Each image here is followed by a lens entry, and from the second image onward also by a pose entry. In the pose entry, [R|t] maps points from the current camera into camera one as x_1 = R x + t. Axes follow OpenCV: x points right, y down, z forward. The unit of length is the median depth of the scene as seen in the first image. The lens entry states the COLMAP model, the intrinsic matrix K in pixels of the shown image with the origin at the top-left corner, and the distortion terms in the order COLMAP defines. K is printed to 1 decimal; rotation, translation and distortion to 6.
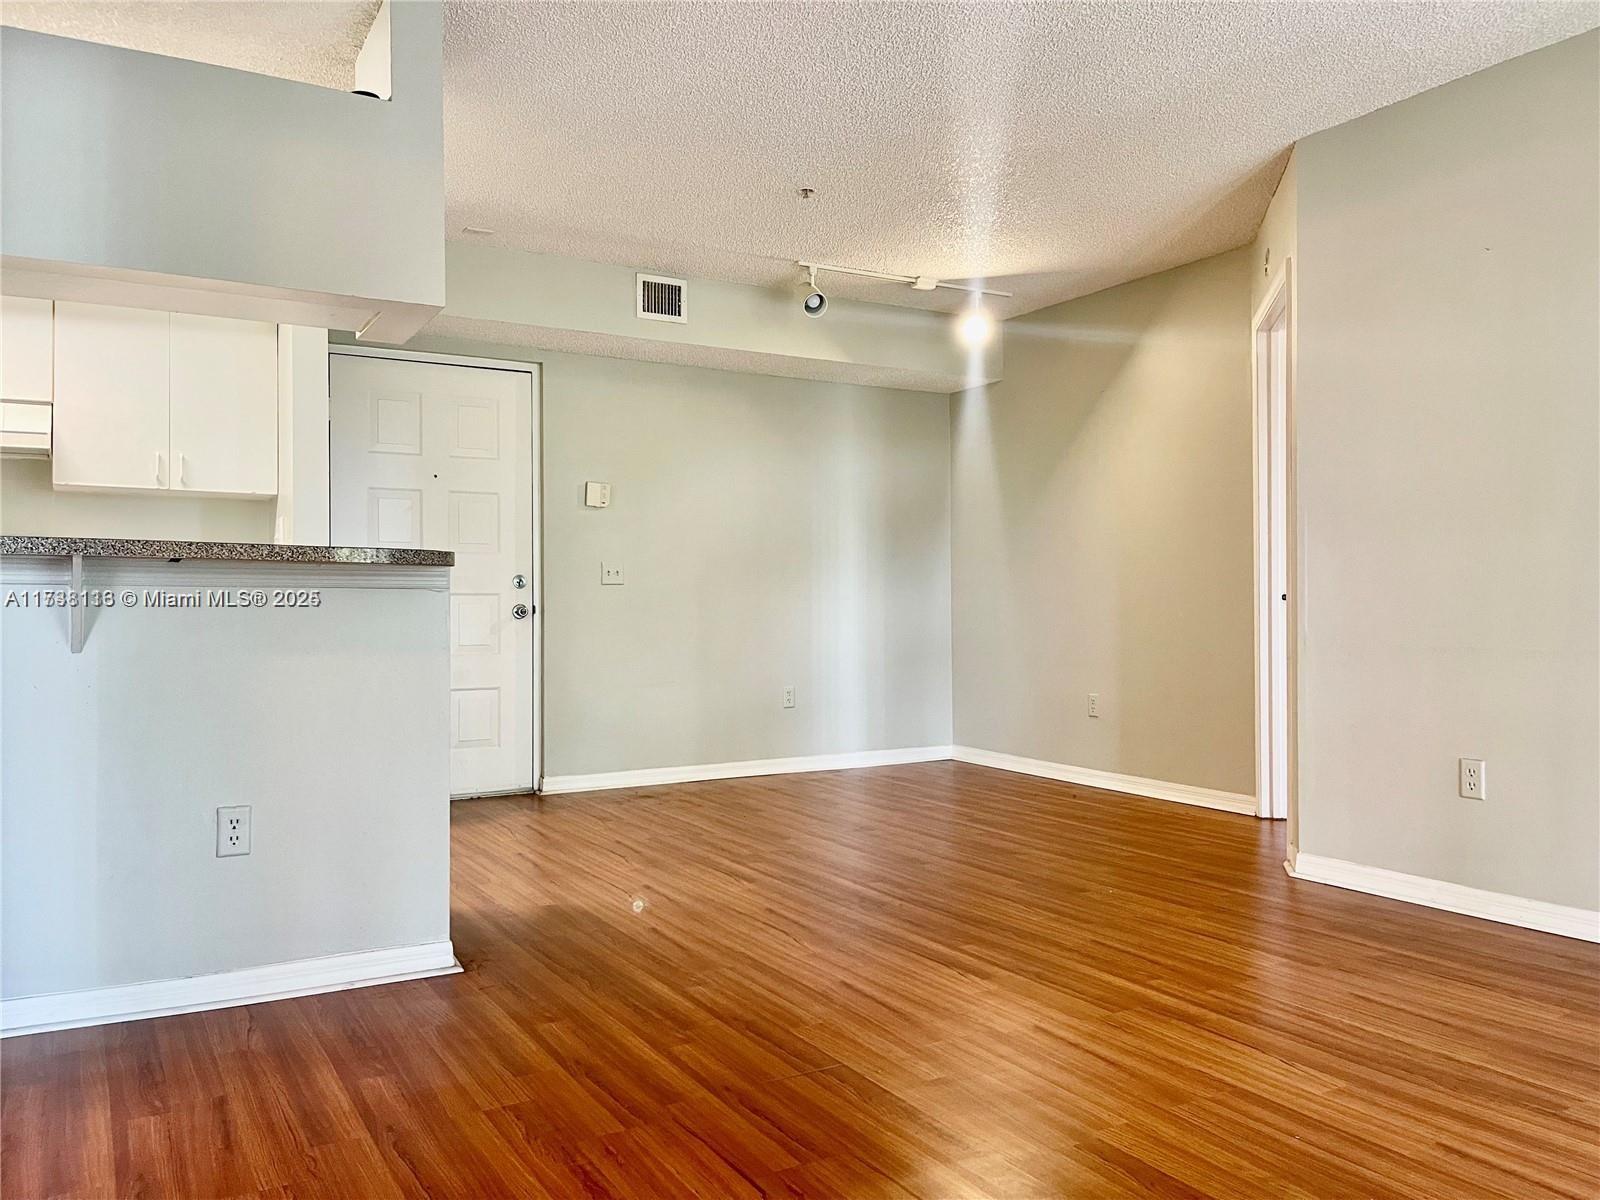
lens RADIAL K [[1192.1, 0, 800.0], [0, 1192.1, 598.8], [0, 0, 1]] dist [0.048244, -0.069731]
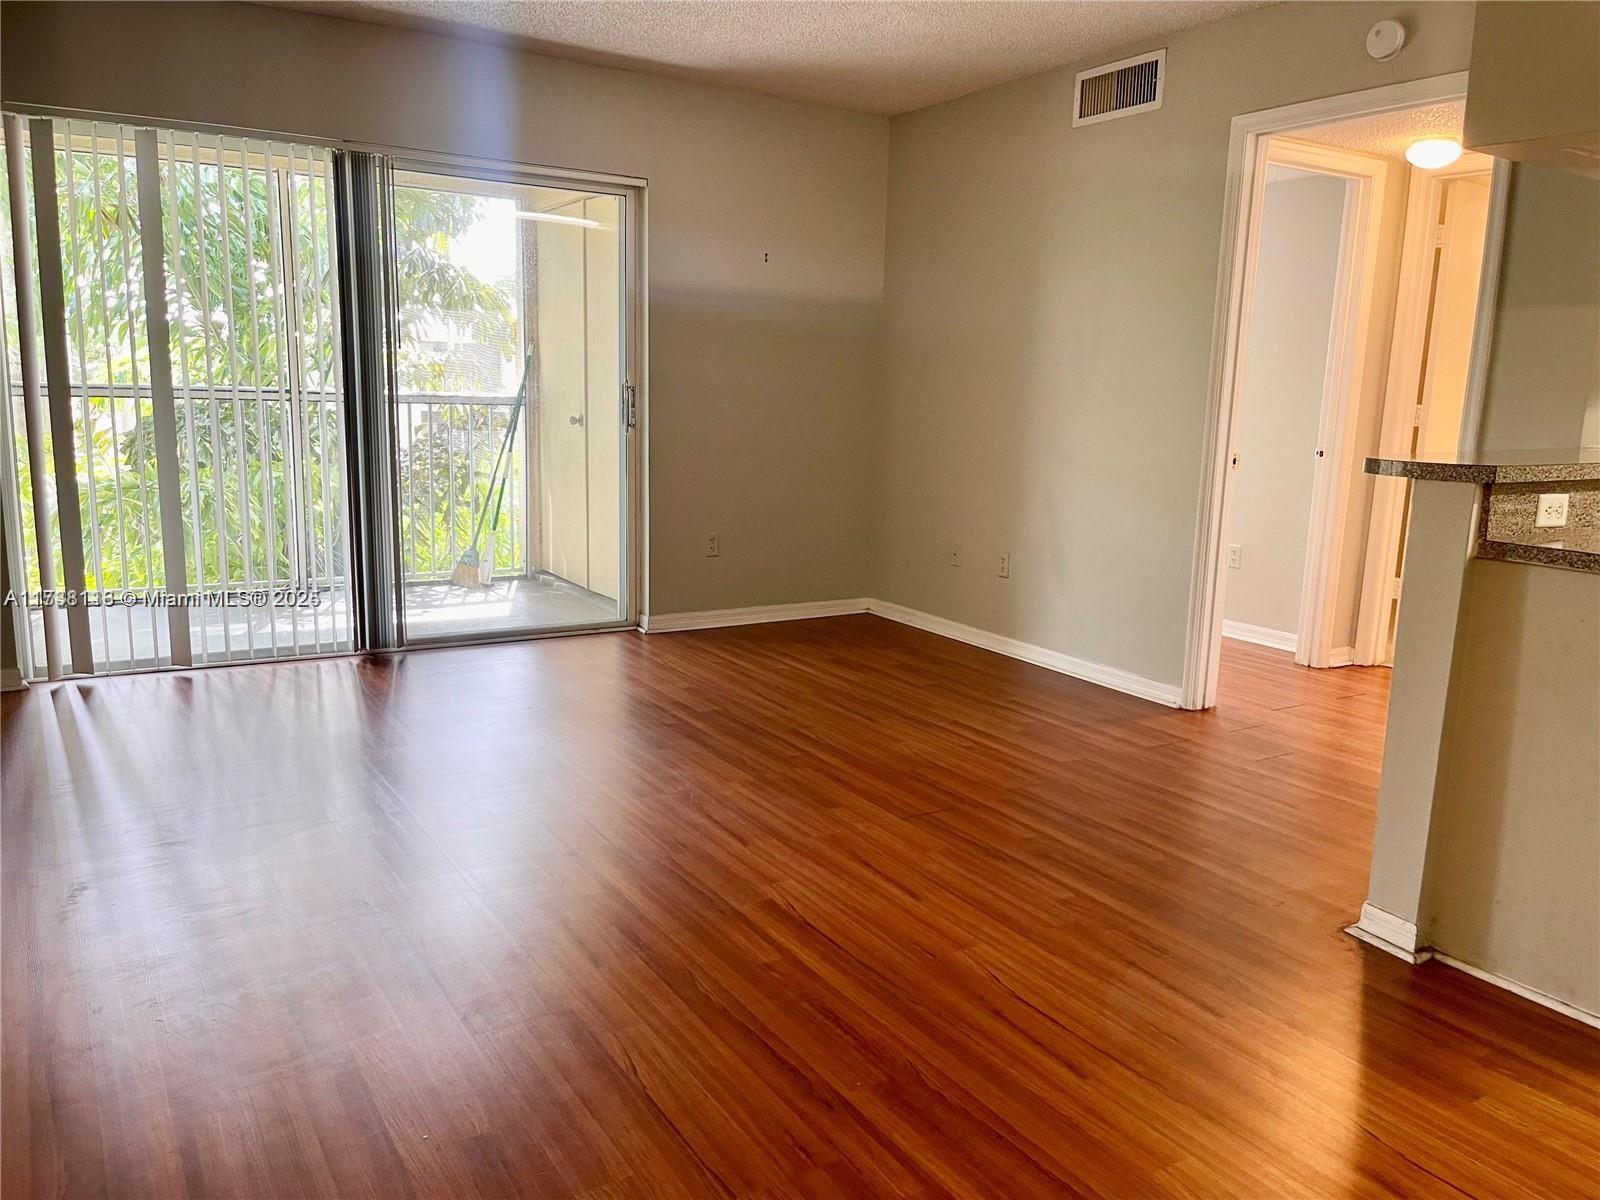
lens RADIAL K [[1192.1, 0, 799.5], [0, 1192.1, 600.2], [0, 0, 1]] dist [0.048244, -0.069731]
pose [[-0.999244, -0.024567, -0.030145, 0.173543], [-0.029511, 0.983876, 0.176398, -0.086587], [0.025326, 0.177154, -0.983857, 1.983707]]
